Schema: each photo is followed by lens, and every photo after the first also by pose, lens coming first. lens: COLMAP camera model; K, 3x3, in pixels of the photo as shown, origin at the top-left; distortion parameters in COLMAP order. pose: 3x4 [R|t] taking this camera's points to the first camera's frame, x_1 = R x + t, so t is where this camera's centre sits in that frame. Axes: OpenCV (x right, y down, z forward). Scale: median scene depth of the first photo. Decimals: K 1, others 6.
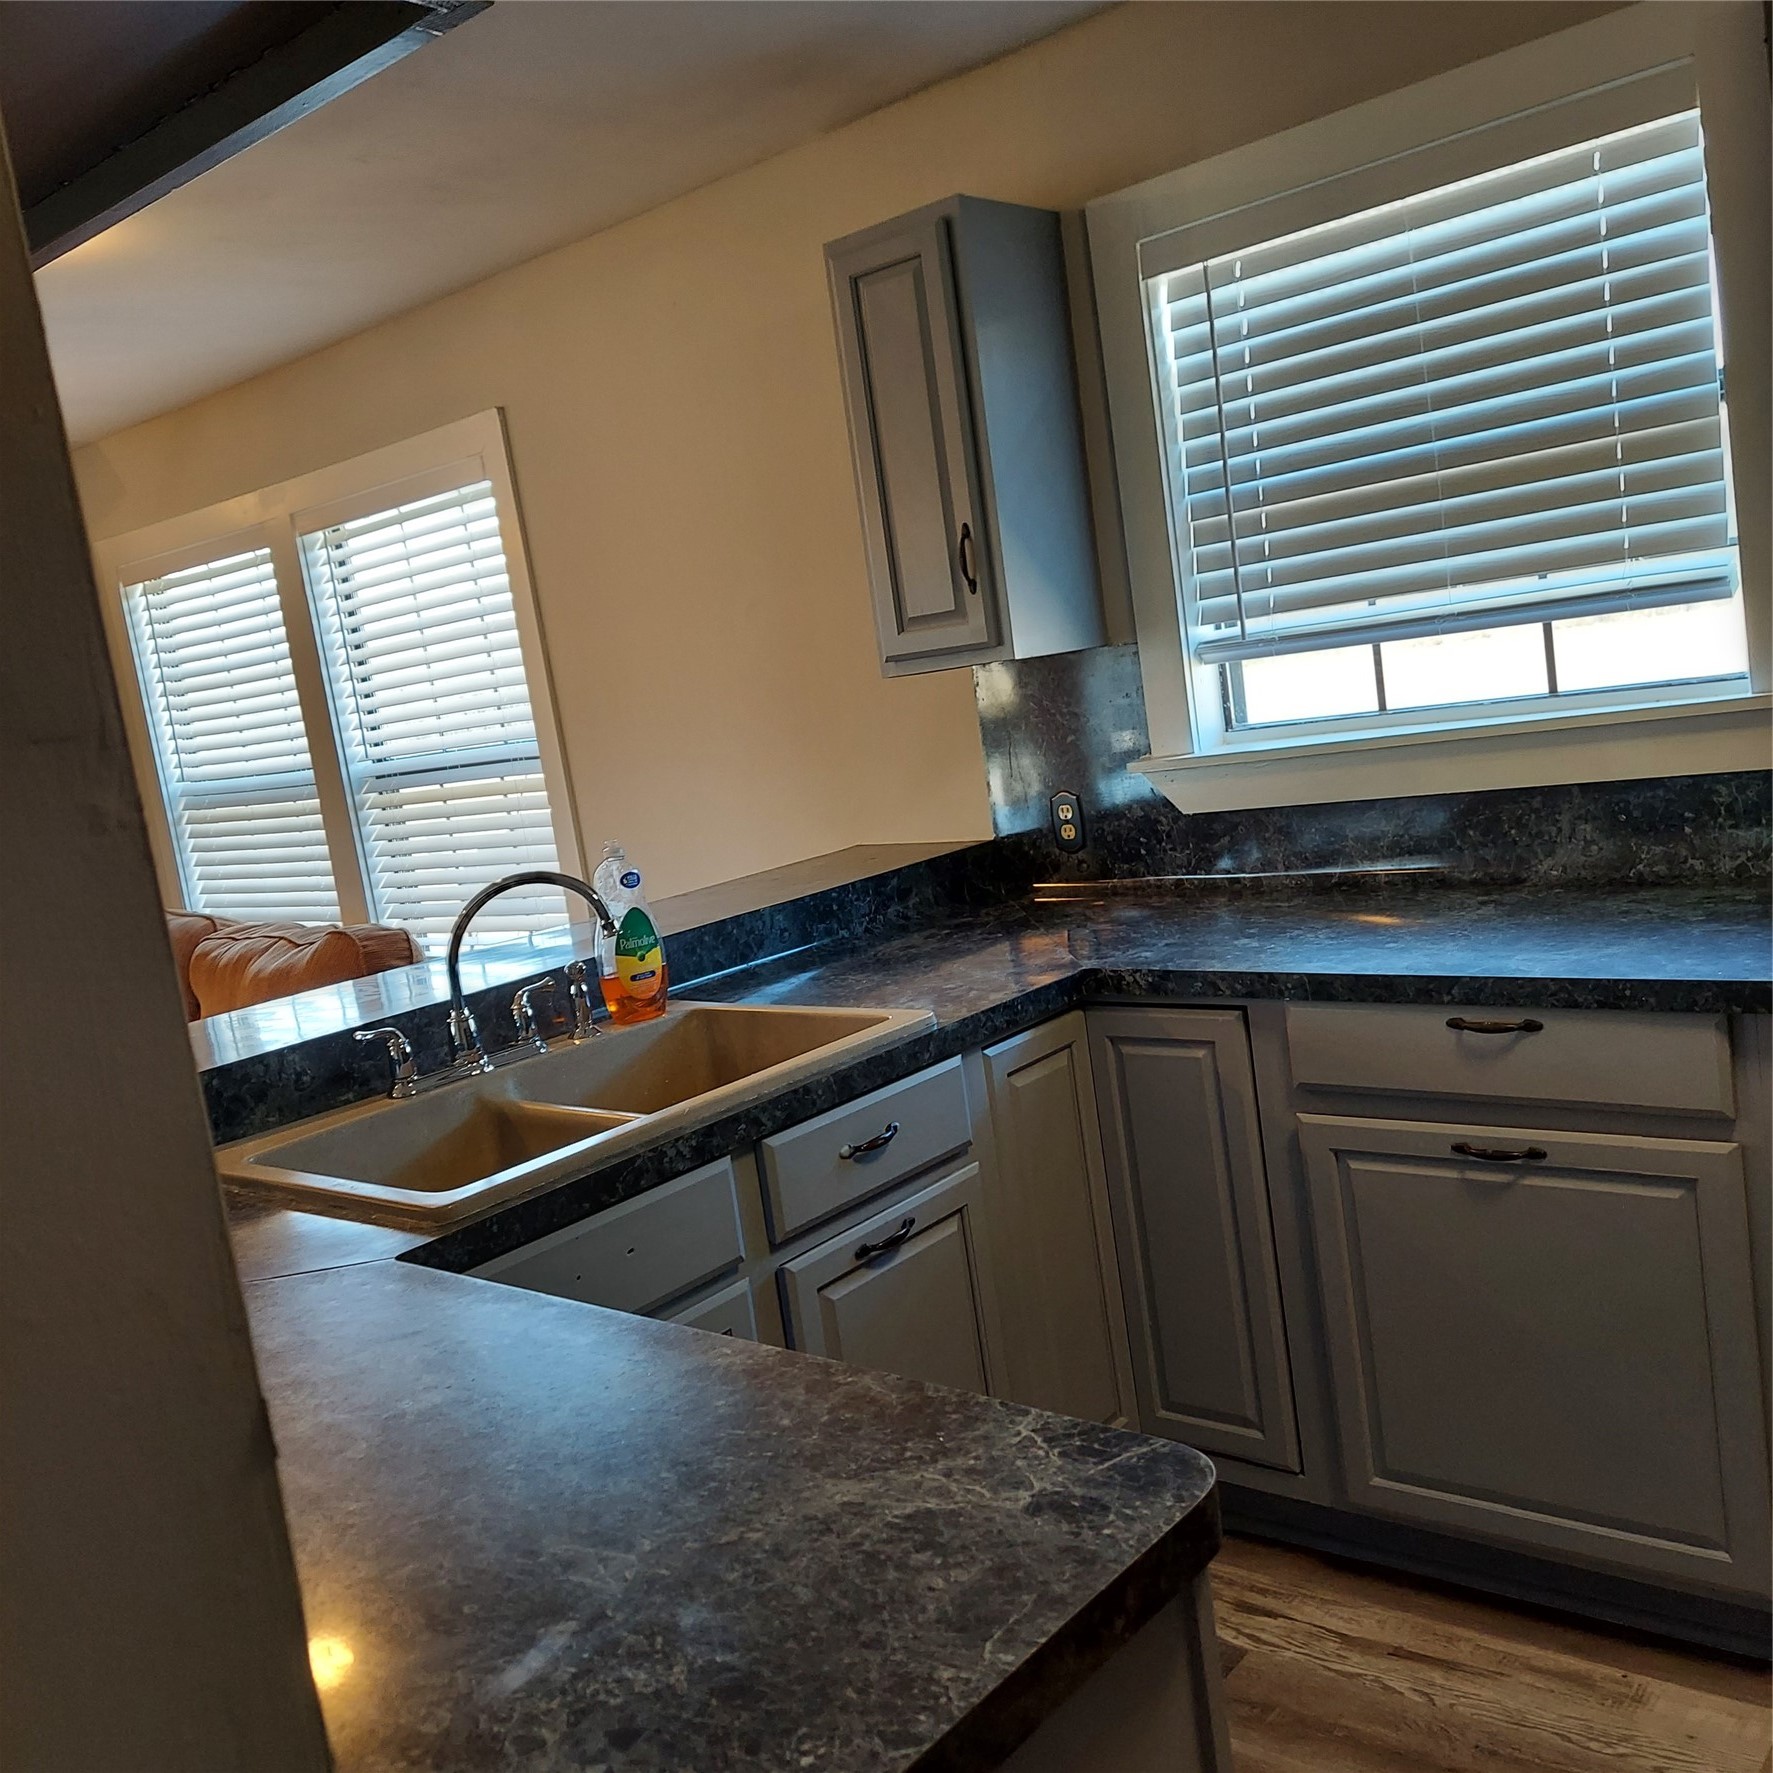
lens RADIAL K [[1682.0, 0, 849.0], [0, 1682.0, 882.3], [0, 0, 1]] dist [0.026560, 0.000000]
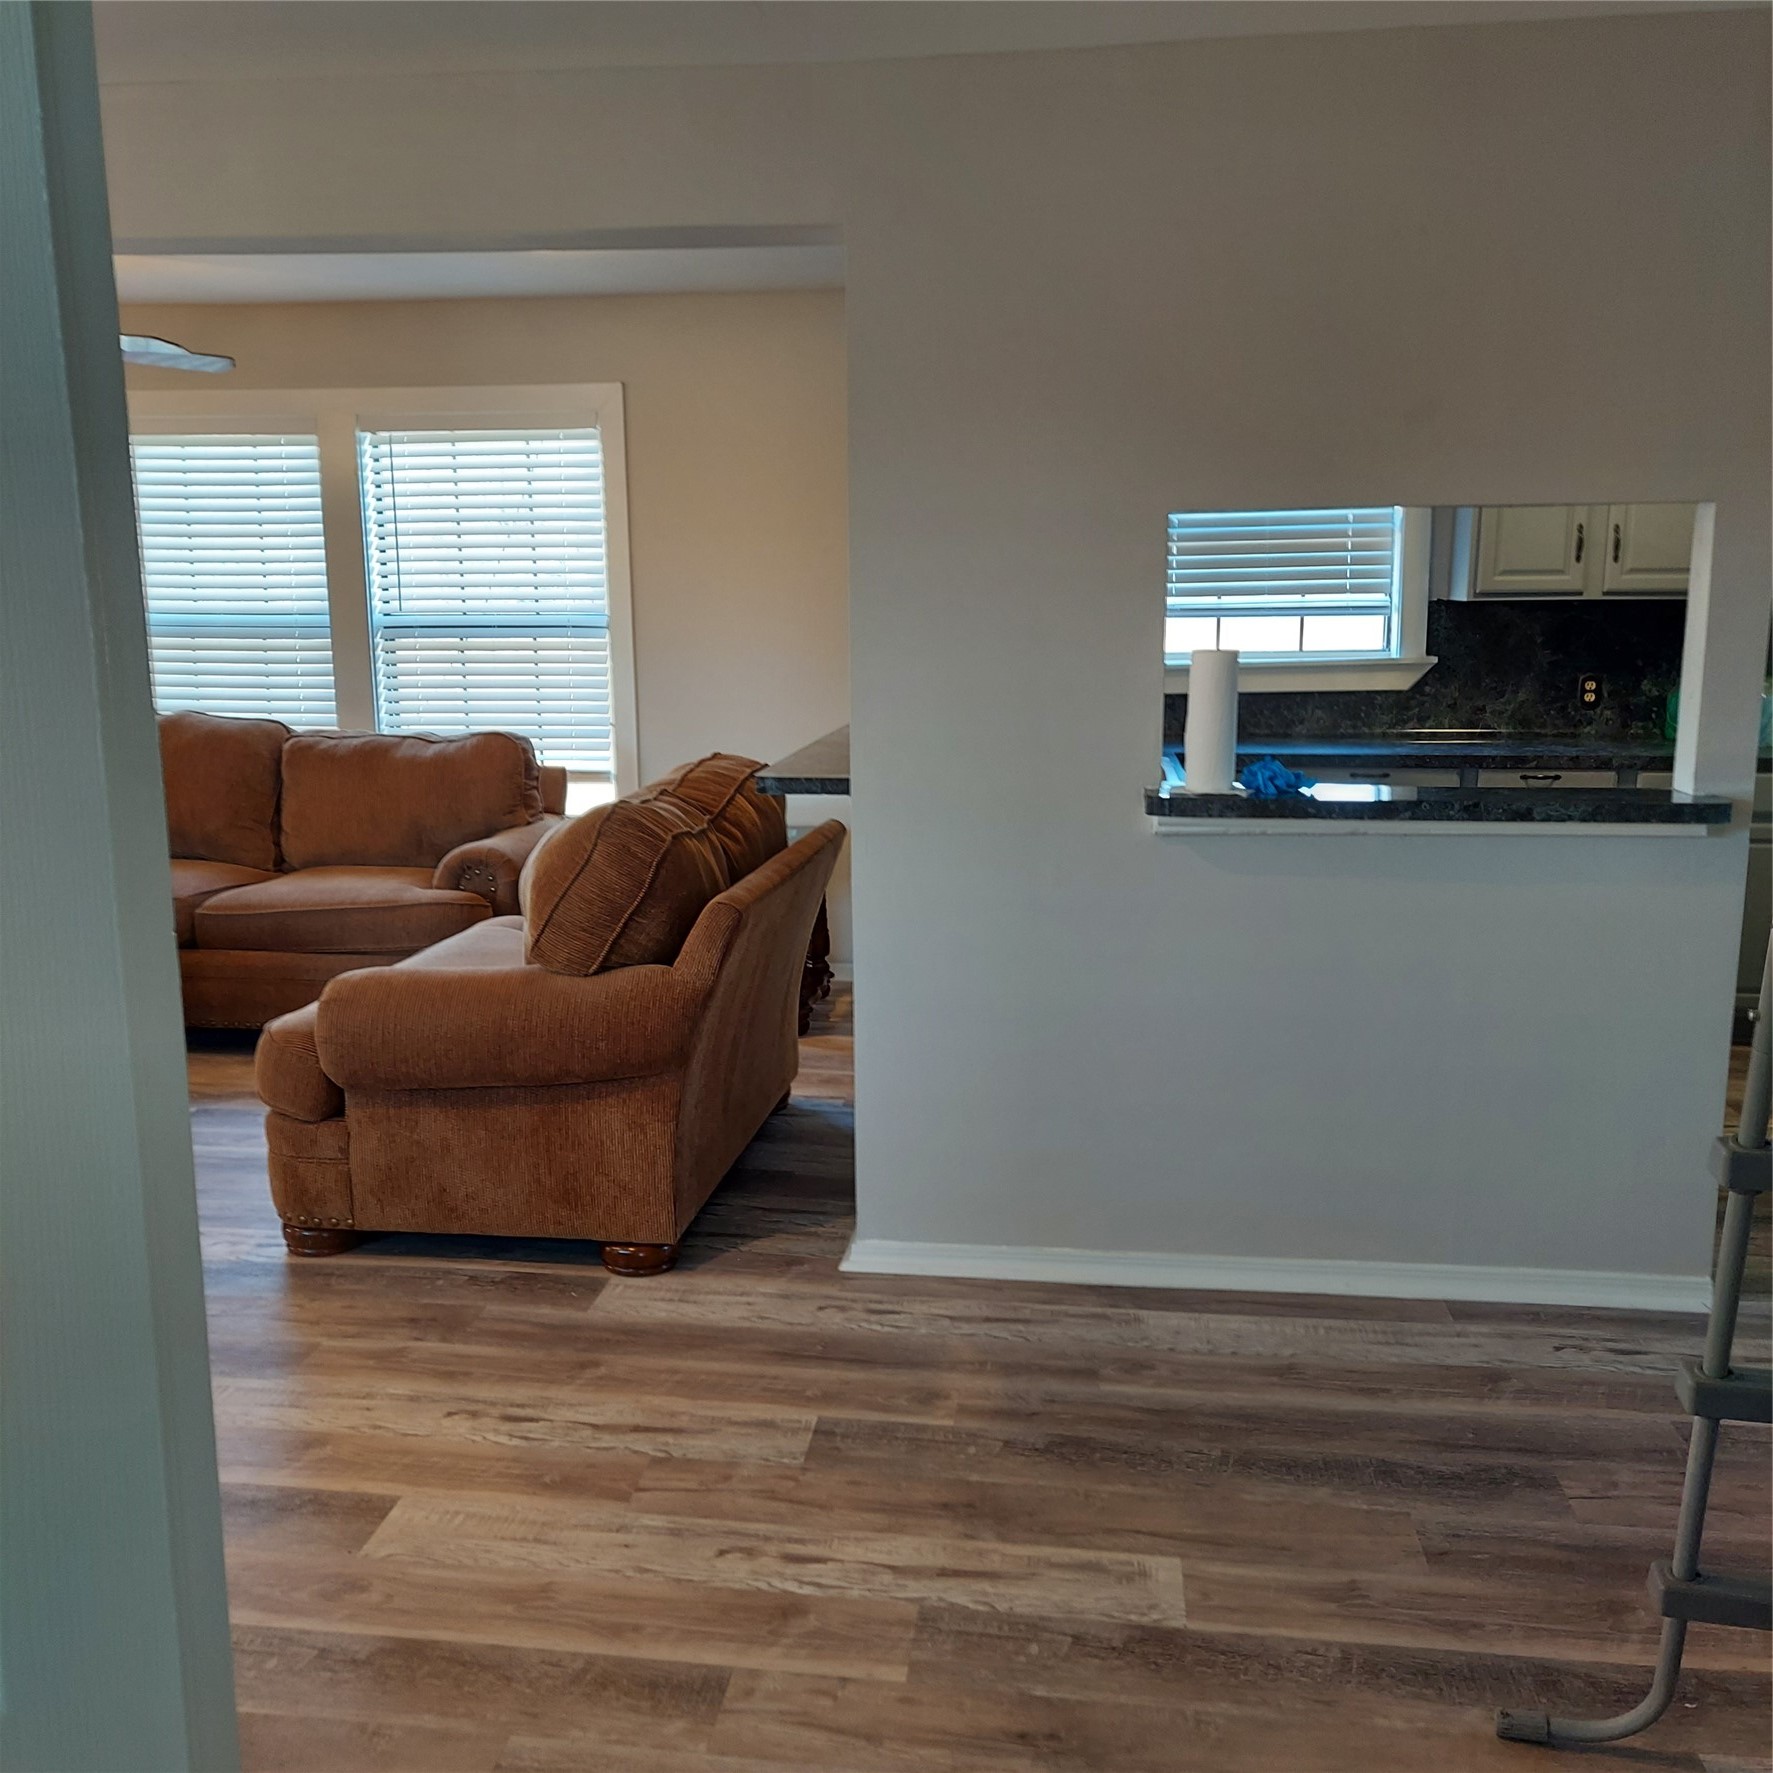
lens RADIAL K [[1560.4, 0, 890.9], [0, 1560.4, 903.9], [0, 0, 1]] dist [0.032618, -0.022941]
pose [[0.832790, 0.028630, 0.552848, -1.266389], [-0.044915, 0.998864, 0.015931, 0.231949], [-0.551763, -0.038099, 0.833130, -0.451746]]
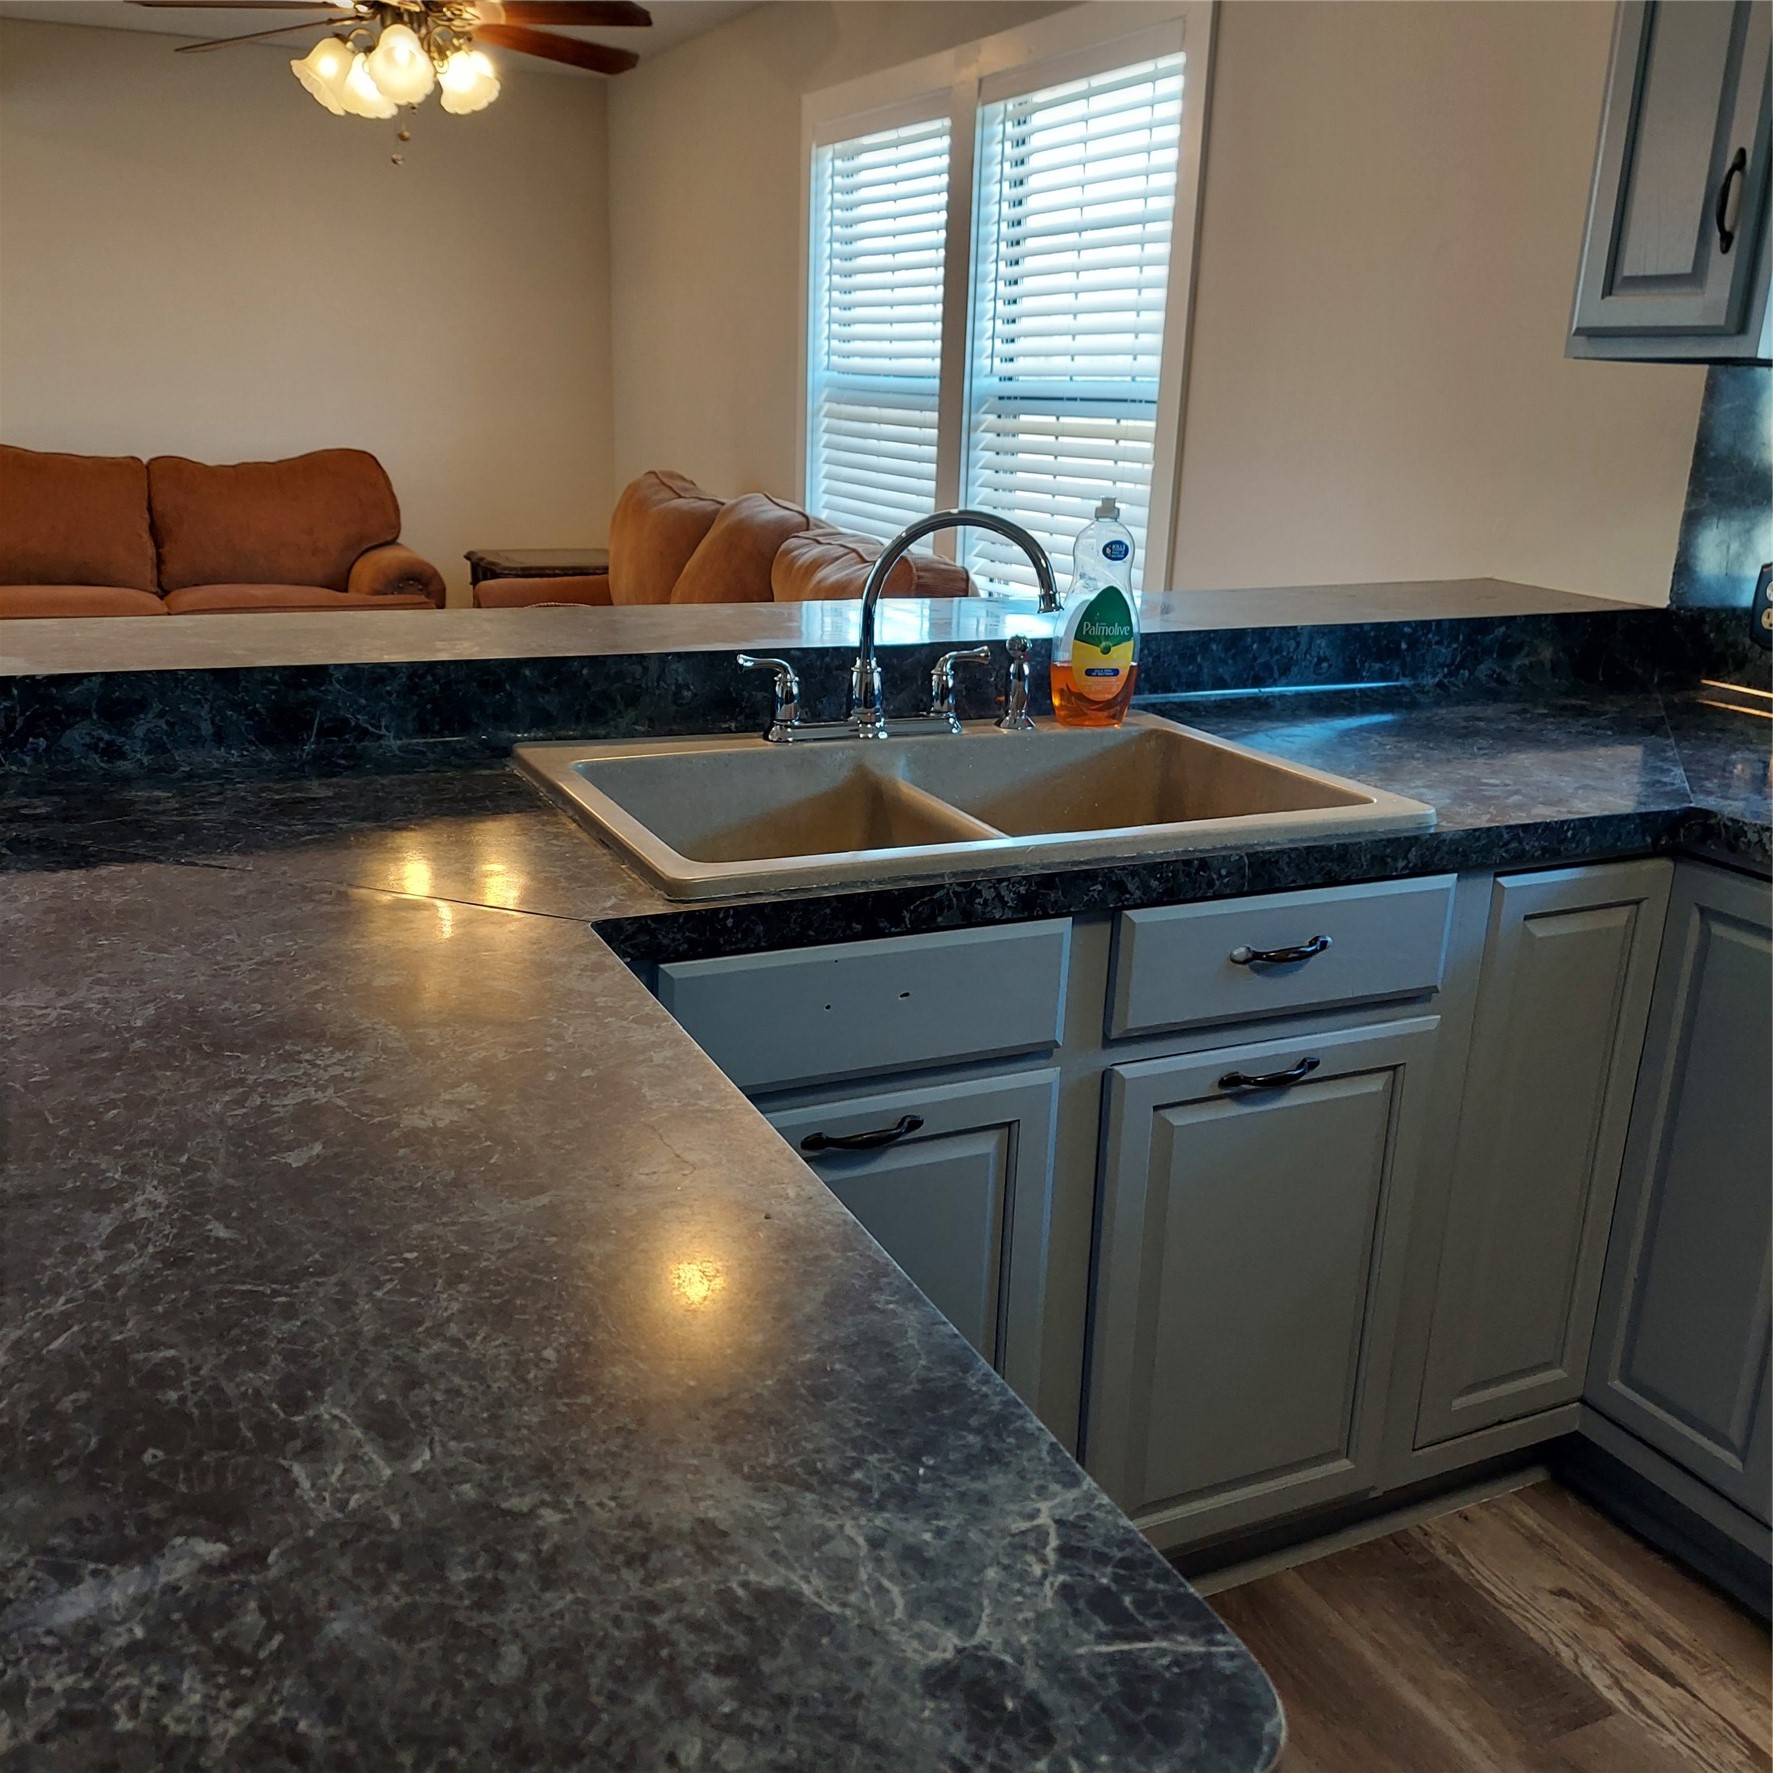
lens RADIAL K [[1682.0, 0, 849.4], [0, 1682.0, 897.7], [0, 0, 1]] dist [0.026560, 0.000000]
pose [[0.893444, 0.282814, -0.348960, 0.087227], [-0.208399, 0.949213, 0.235721, -0.007475], [0.397903, -0.137881, 0.907007, 0.205057]]
